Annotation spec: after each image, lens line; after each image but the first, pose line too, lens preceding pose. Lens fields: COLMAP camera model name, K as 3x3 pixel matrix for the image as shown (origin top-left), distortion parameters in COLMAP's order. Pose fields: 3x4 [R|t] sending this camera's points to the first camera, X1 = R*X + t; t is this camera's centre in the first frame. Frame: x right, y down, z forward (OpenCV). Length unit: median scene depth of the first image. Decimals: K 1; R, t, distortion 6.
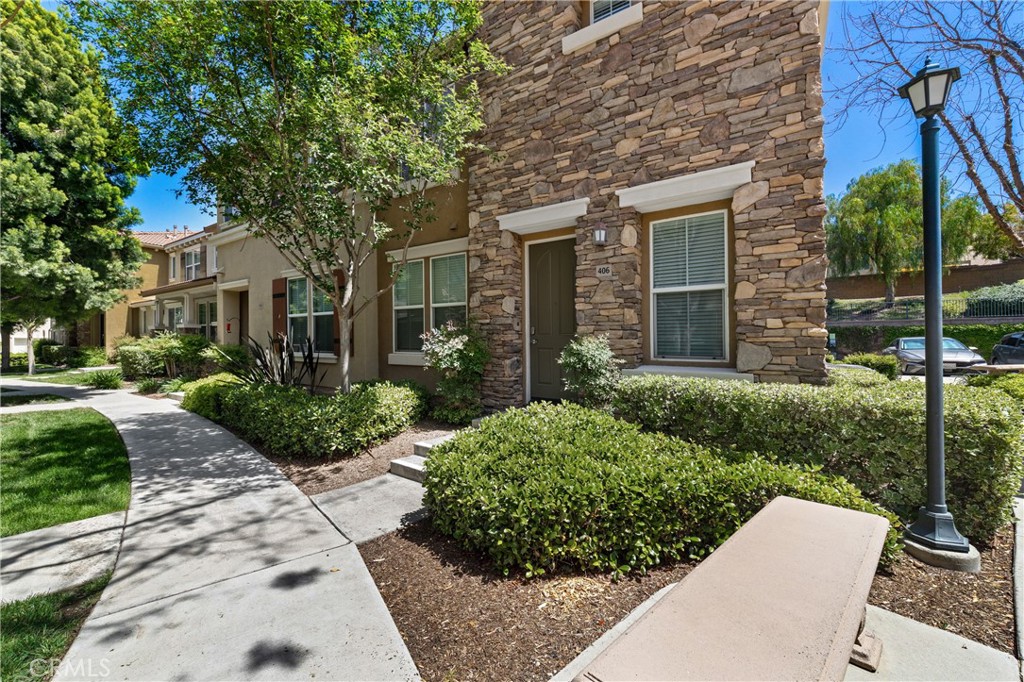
lens RADIAL K [[399.0, 0, 504.6], [0, 399.0, 343.2], [0, 0, 1]] dist [0.007175, -0.000598]
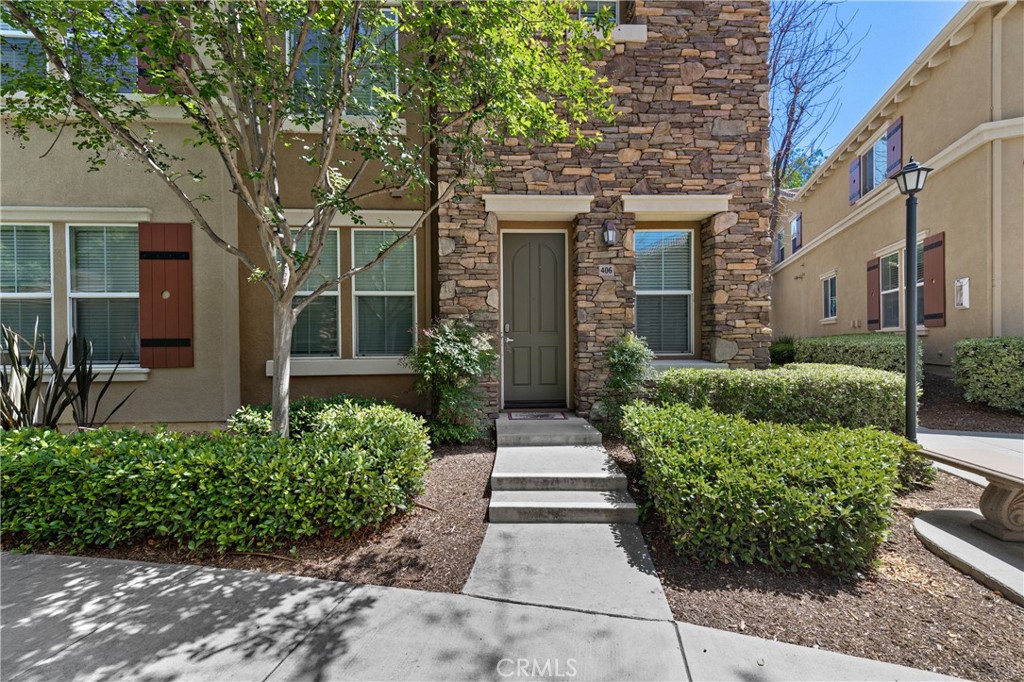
lens RADIAL K [[399.0, 0, 509.4], [0, 399.0, 341.8], [0, 0, 1]] dist [0.007175, -0.000598]
pose [[0.804154, -0.018952, 0.594119, -0.591205], [0.014057, 0.999818, 0.012868, -0.014783], [-0.594255, -0.001997, 0.804274, 0.333740]]
